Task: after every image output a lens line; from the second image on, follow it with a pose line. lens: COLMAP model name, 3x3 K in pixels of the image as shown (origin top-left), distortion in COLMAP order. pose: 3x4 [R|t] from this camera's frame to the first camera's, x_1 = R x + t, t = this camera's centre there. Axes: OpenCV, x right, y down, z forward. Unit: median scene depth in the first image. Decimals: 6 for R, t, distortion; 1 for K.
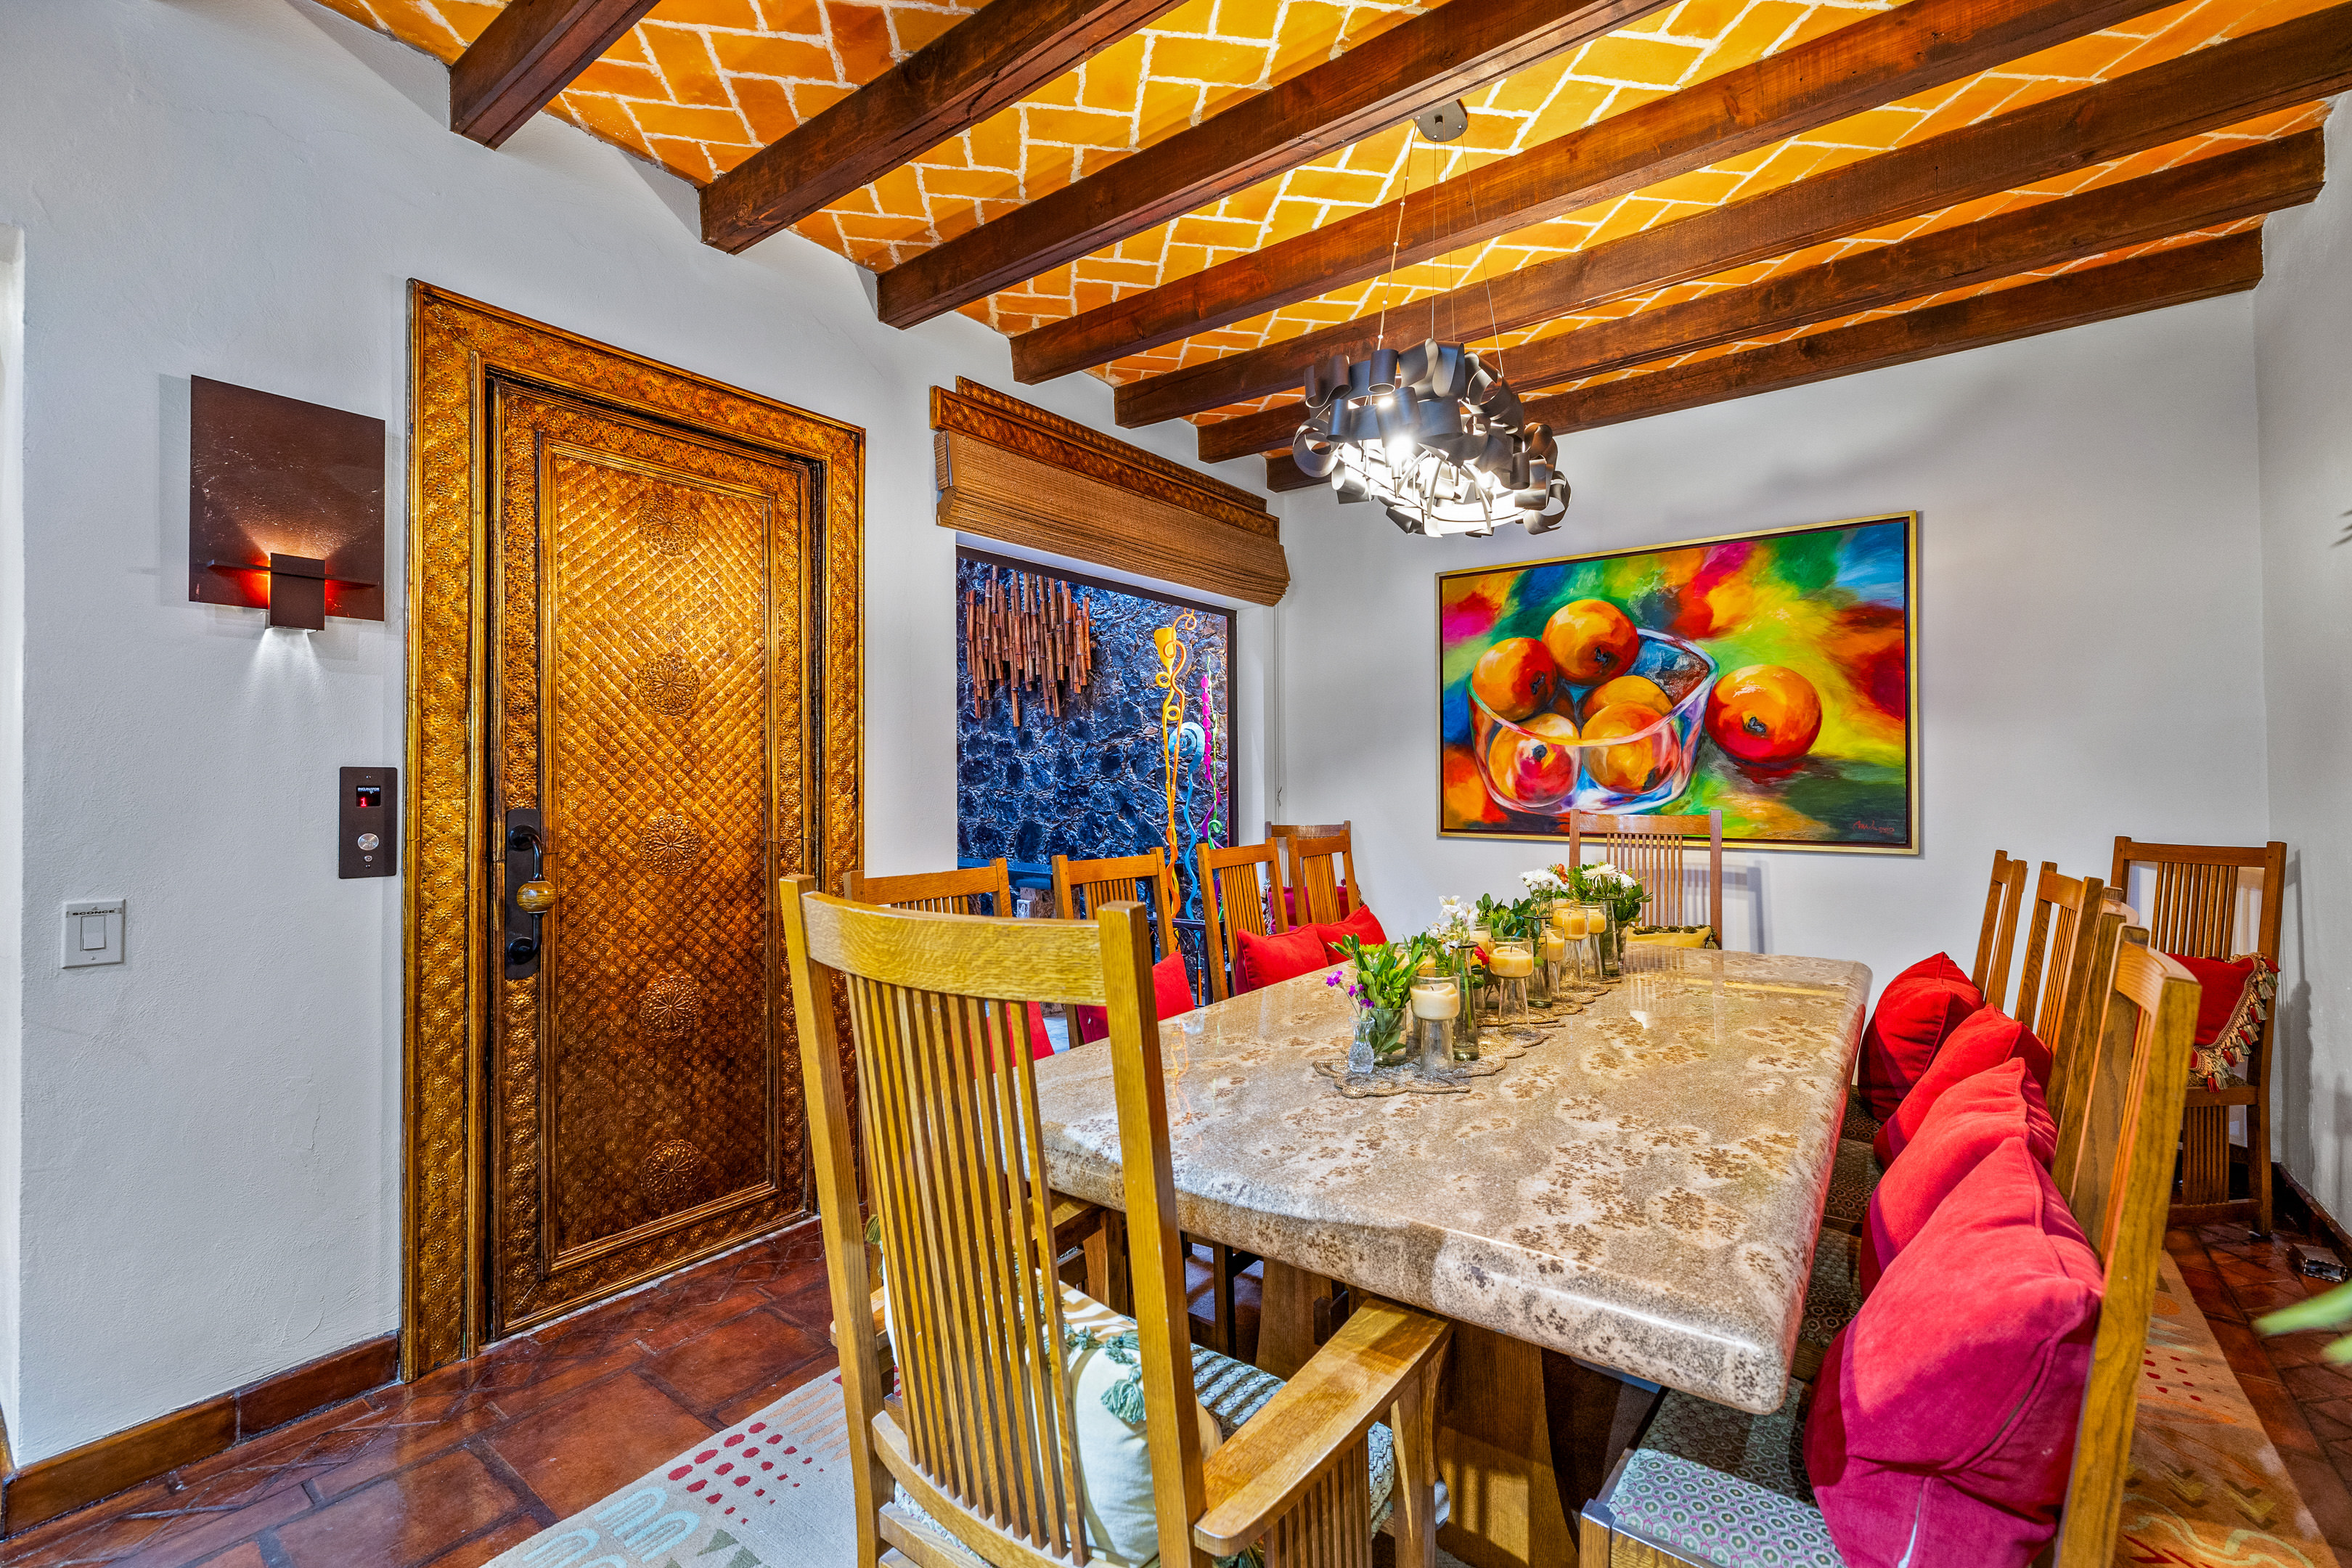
lens RADIAL K [[1000.6, 0, 1173.4], [0, 1000.6, 766.1], [0, 0, 1]] dist [0.001330, -0.000322]
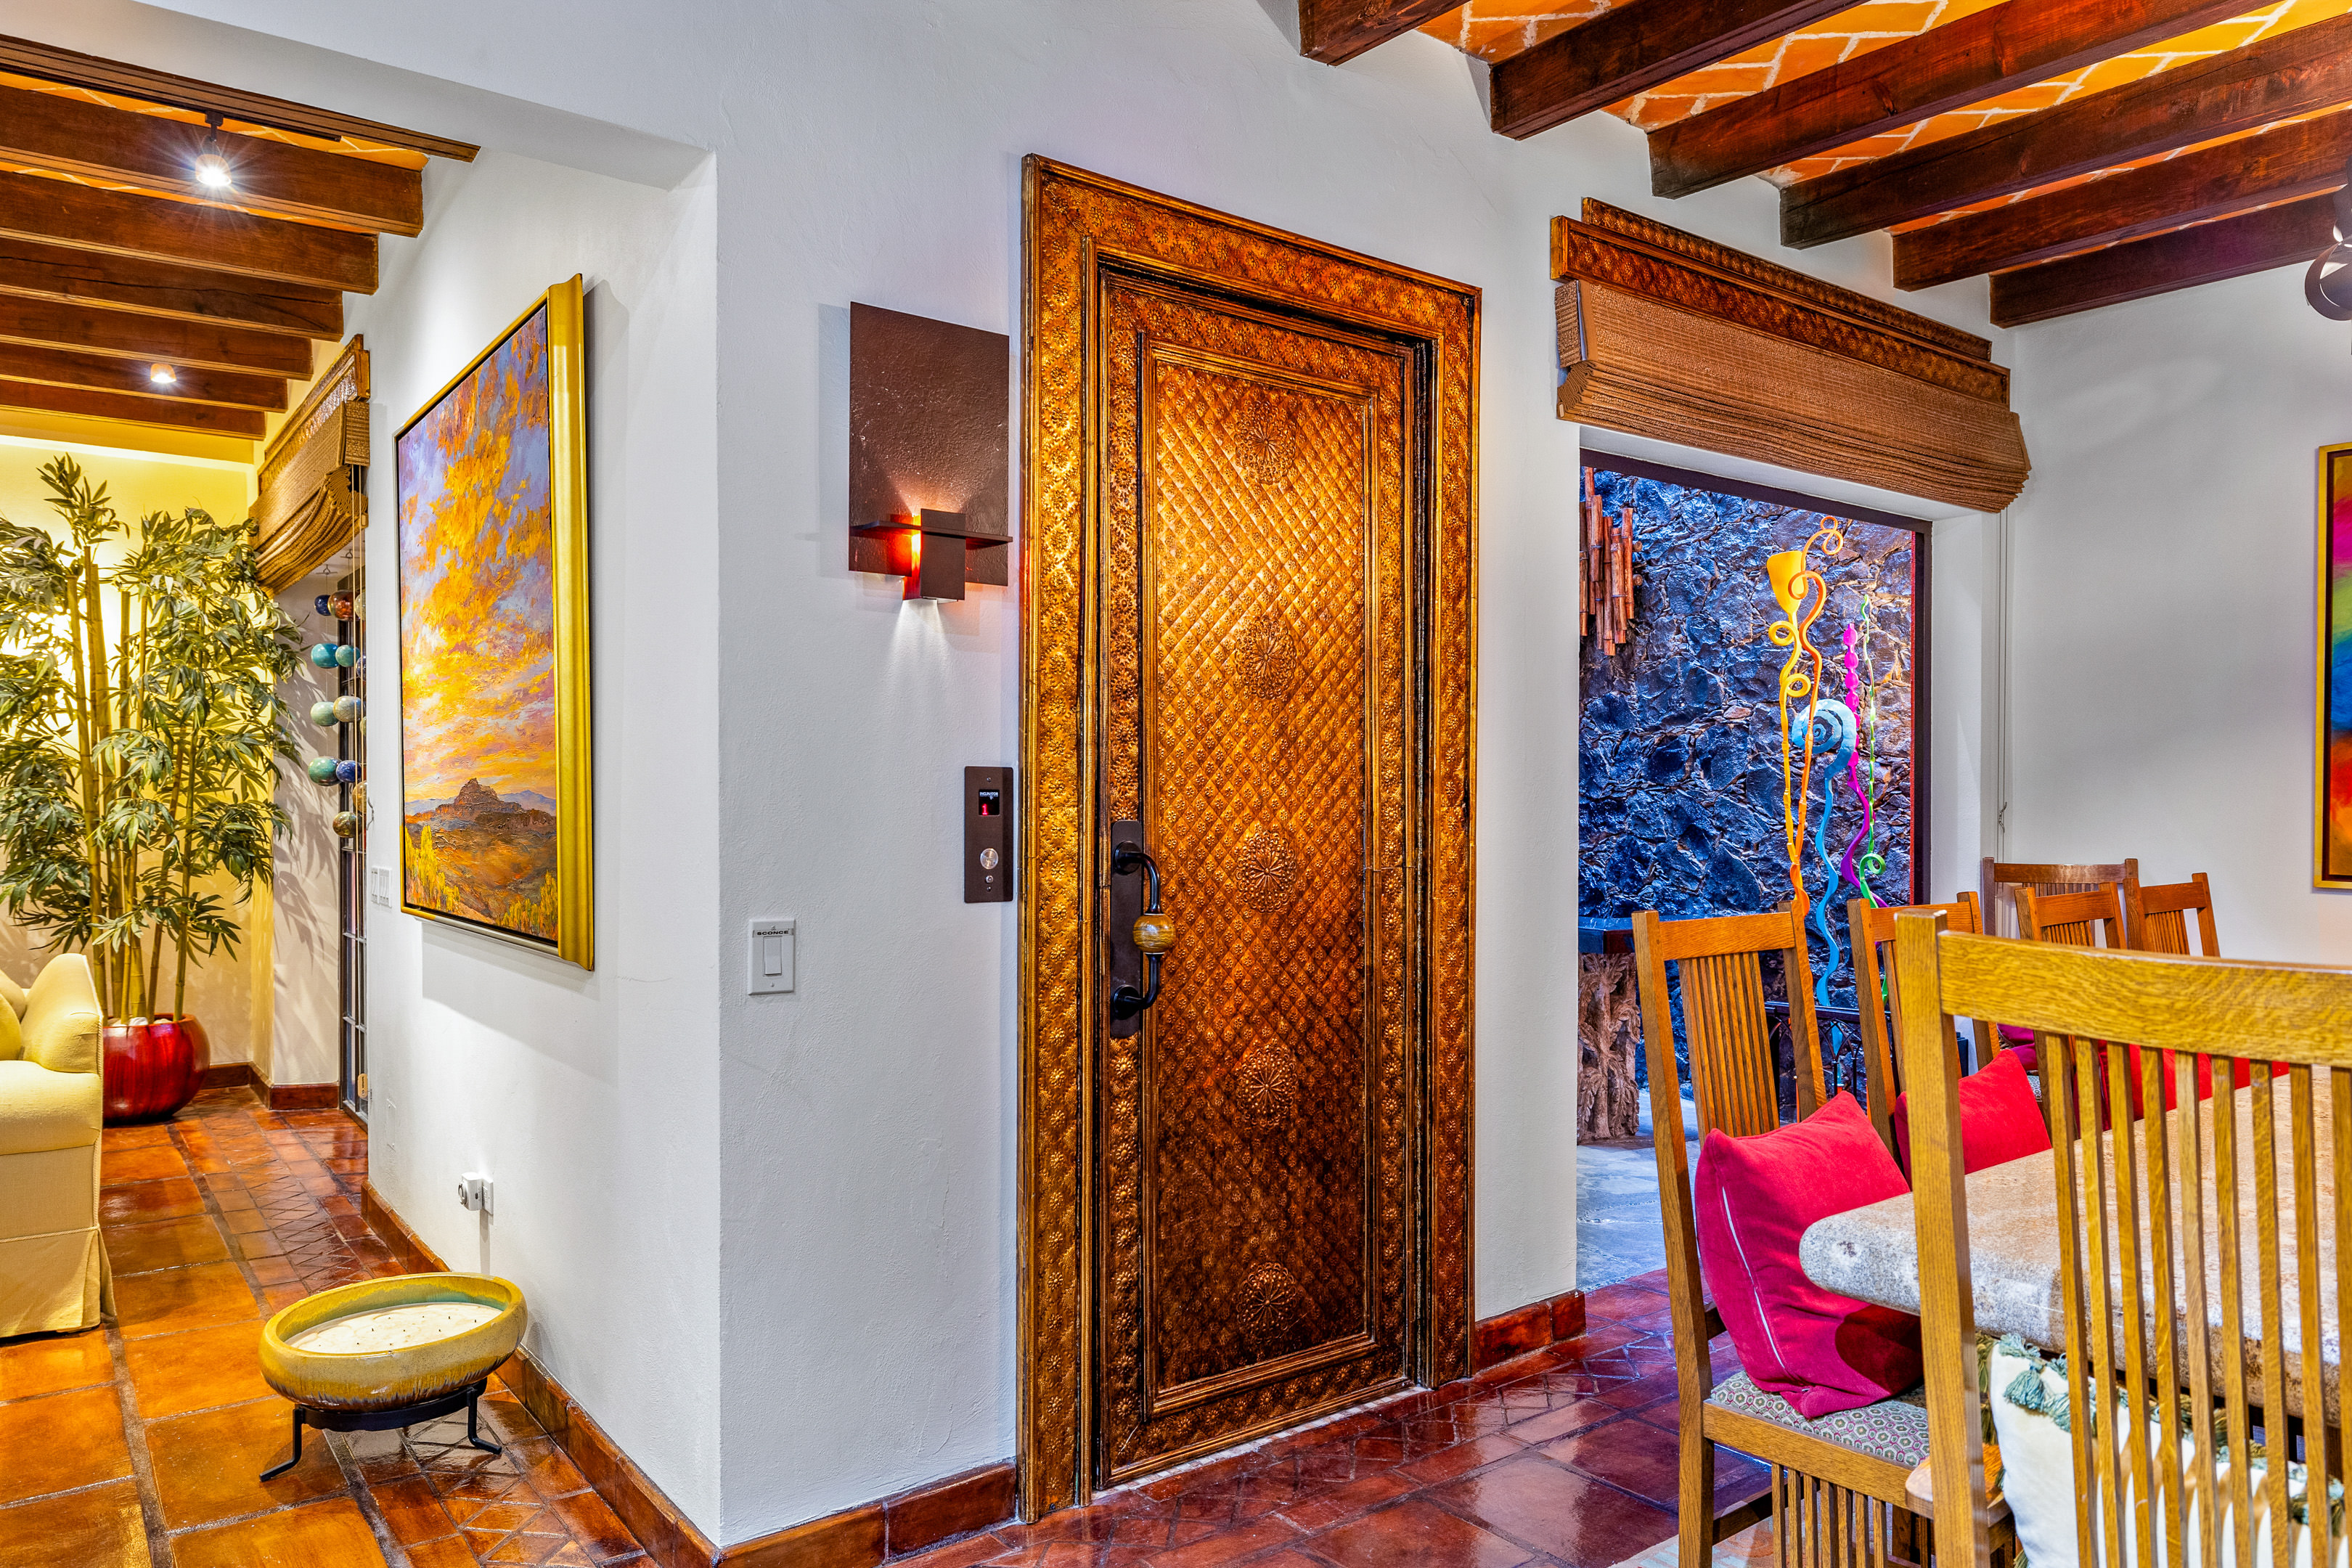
lens RADIAL K [[1545.5, 0, 1178.9], [0, 1545.5, 796.9], [0, 0, 1]] dist [-0.004258, 0.001315]
pose [[0.961758, 0.009842, -0.273724, -0.244745], [-0.004388, 0.999780, 0.020533, -0.000780], [0.273866, -0.018547, 0.961589, -0.128199]]
